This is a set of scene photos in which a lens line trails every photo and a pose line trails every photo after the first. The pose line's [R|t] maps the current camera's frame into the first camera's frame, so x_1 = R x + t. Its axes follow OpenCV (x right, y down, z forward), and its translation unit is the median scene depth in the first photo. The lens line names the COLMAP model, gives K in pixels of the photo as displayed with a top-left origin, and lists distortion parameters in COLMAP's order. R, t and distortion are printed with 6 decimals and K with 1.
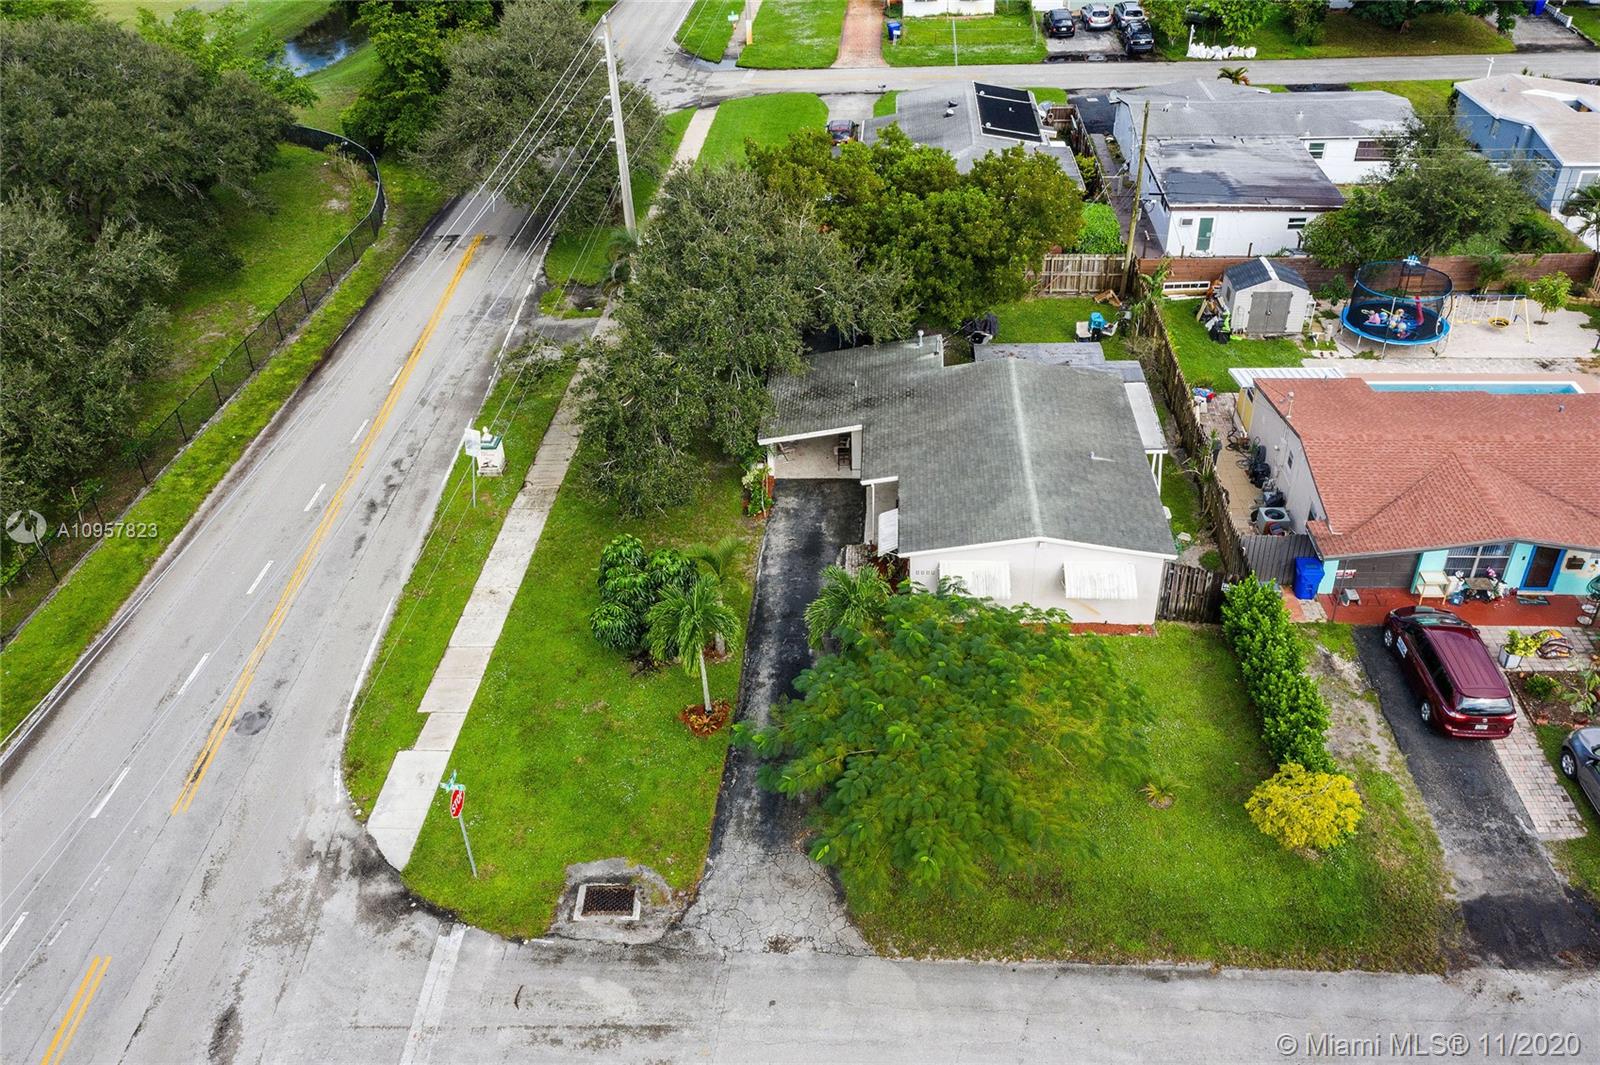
lens RADIAL K [[1263.4, 0, 805.6], [0, 1263.4, 530.8], [0, 0, 1]] dist [-0.001334, -0.007354]
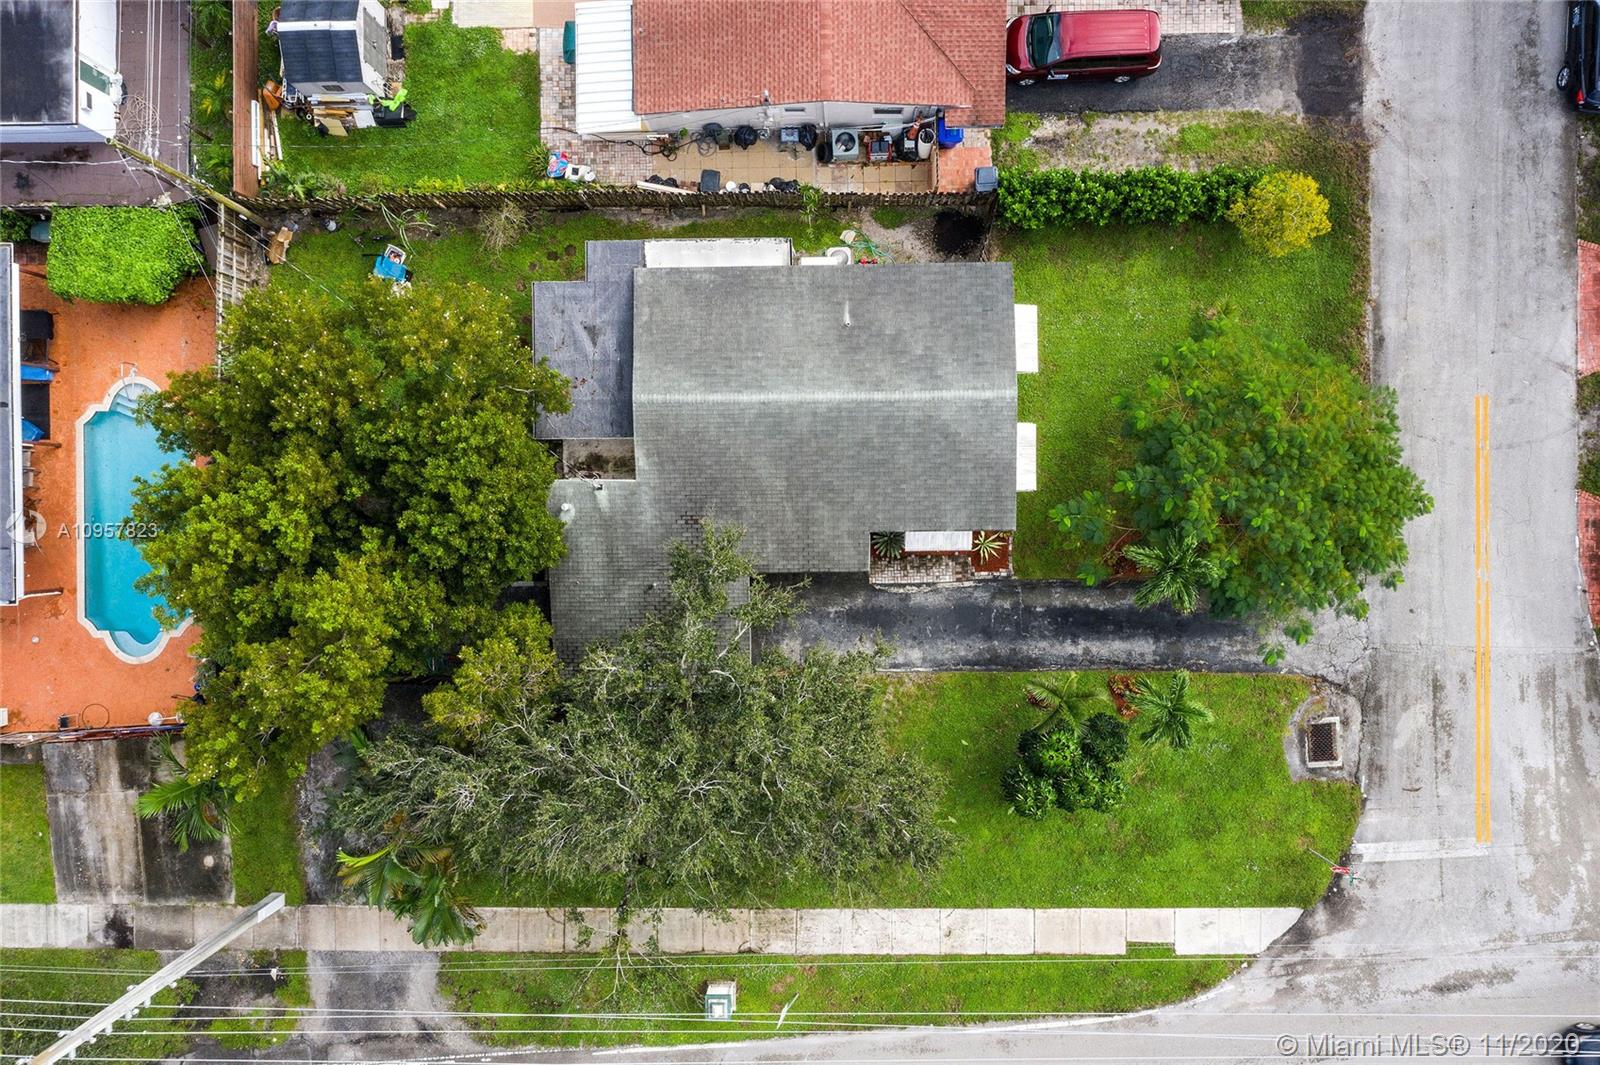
lens RADIAL K [[1263.4, 0, 795.7], [0, 1263.4, 519.9], [0, 0, 1]] dist [-0.001334, -0.007354]
pose [[-0.070007, -0.997117, 0.029276, 0.067502], [0.591752, -0.017884, 0.805922, -0.962429], [-0.803074, 0.073744, 0.591298, 0.563523]]
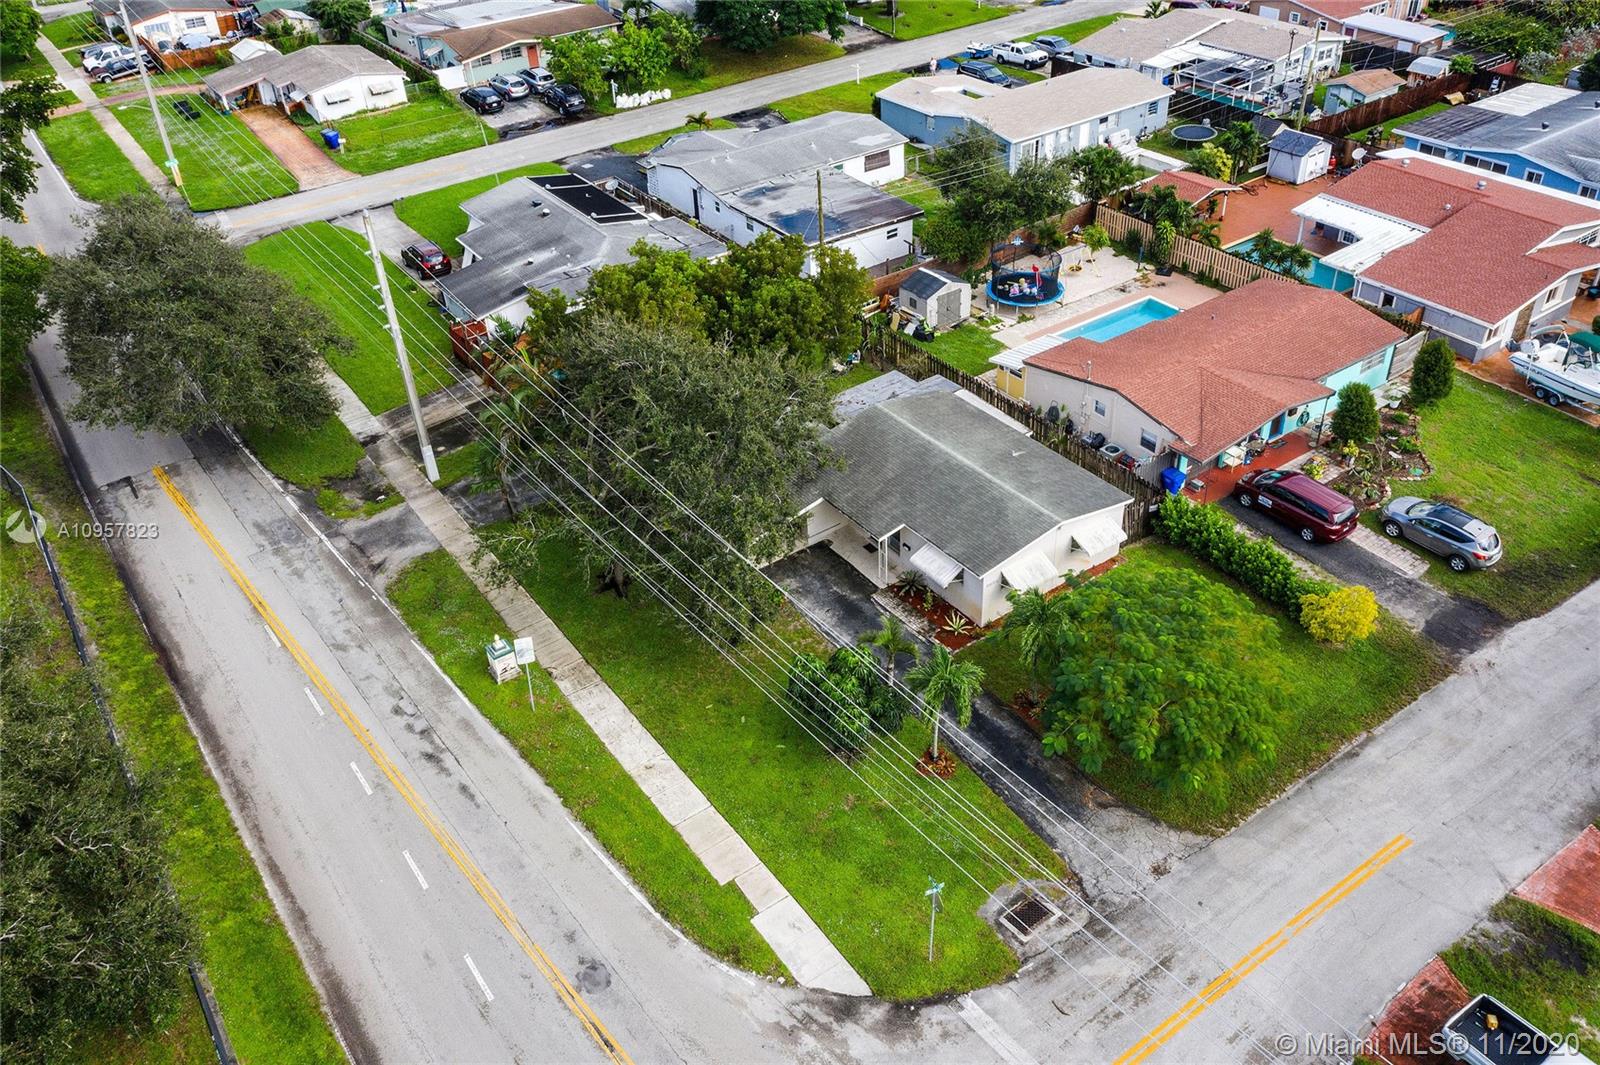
lens RADIAL K [[1263.4, 0, 806.2], [0, 1263.4, 527.2], [0, 0, 1]] dist [-0.001334, -0.007354]
pose [[0.780290, -0.363477, 0.508951, -0.709395], [0.366457, 0.925164, 0.098895, -0.223472], [-0.506810, 0.109342, 0.855095, 0.020446]]
